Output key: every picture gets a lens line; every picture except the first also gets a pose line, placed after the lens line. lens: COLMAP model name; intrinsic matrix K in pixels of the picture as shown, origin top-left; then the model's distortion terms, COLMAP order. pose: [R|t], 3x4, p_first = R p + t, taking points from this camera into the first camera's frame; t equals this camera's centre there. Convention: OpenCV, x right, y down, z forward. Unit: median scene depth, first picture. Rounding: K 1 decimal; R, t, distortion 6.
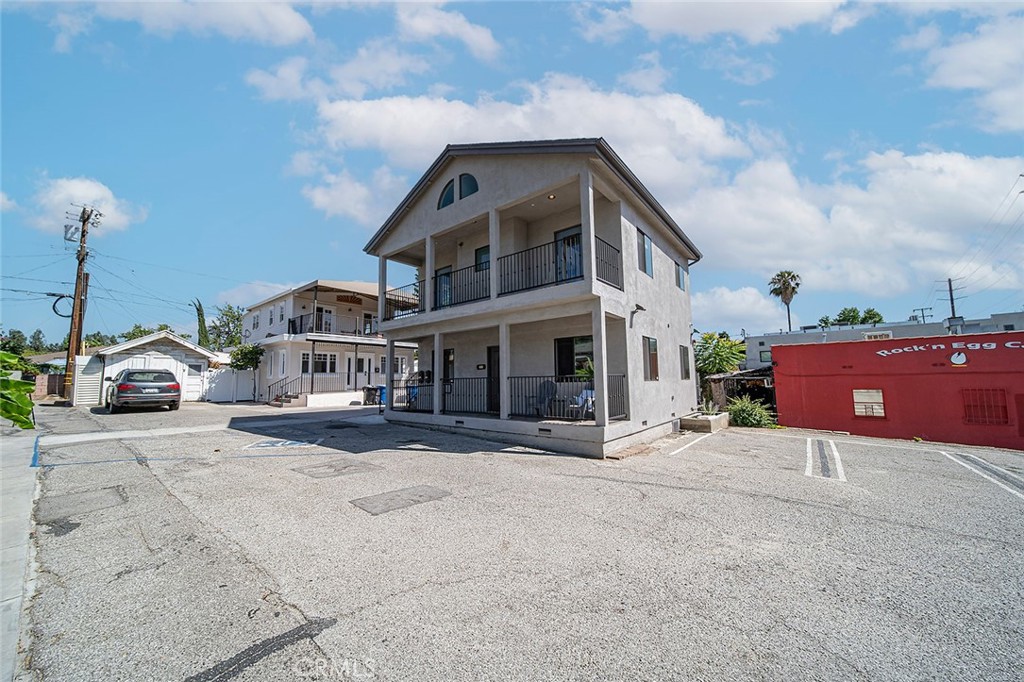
lens RADIAL K [[361.5, 0, 514.9], [0, 361.5, 347.9], [0, 0, 1]] dist [0.000525, -0.000404]
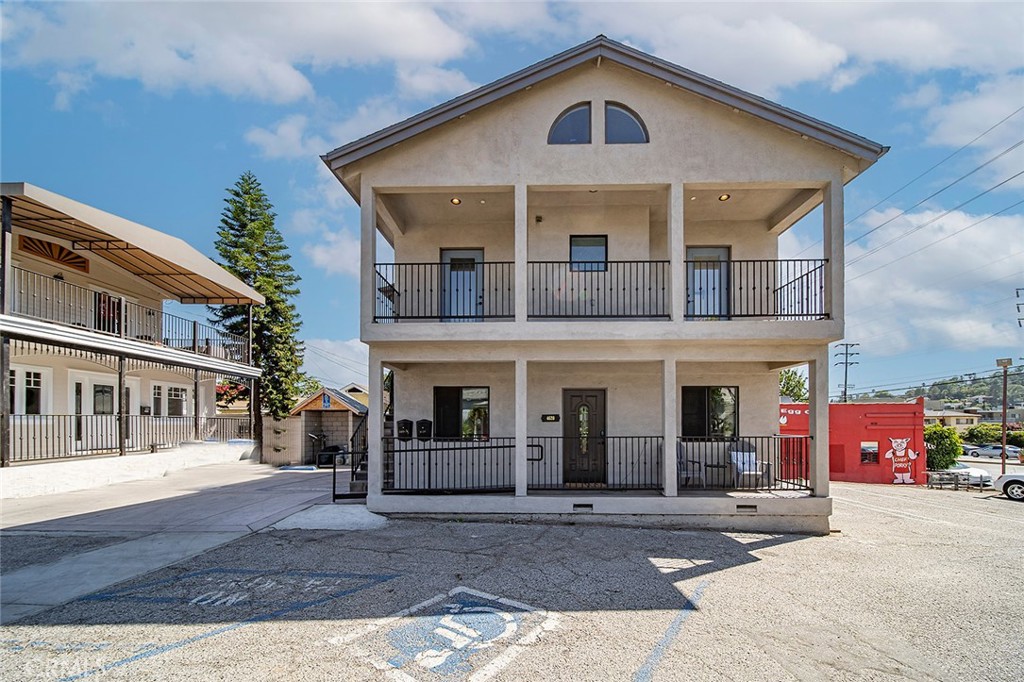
lens RADIAL K [[364.3, 0, 514.1], [0, 364.3, 419.5], [0, 0, 1]] dist [0.013464, -0.000037]
pose [[0.785752, 0.021068, 0.618183, -0.387025], [-0.065372, 0.996651, 0.049125, 0.018298], [-0.615078, -0.079012, 0.784498, 0.347089]]
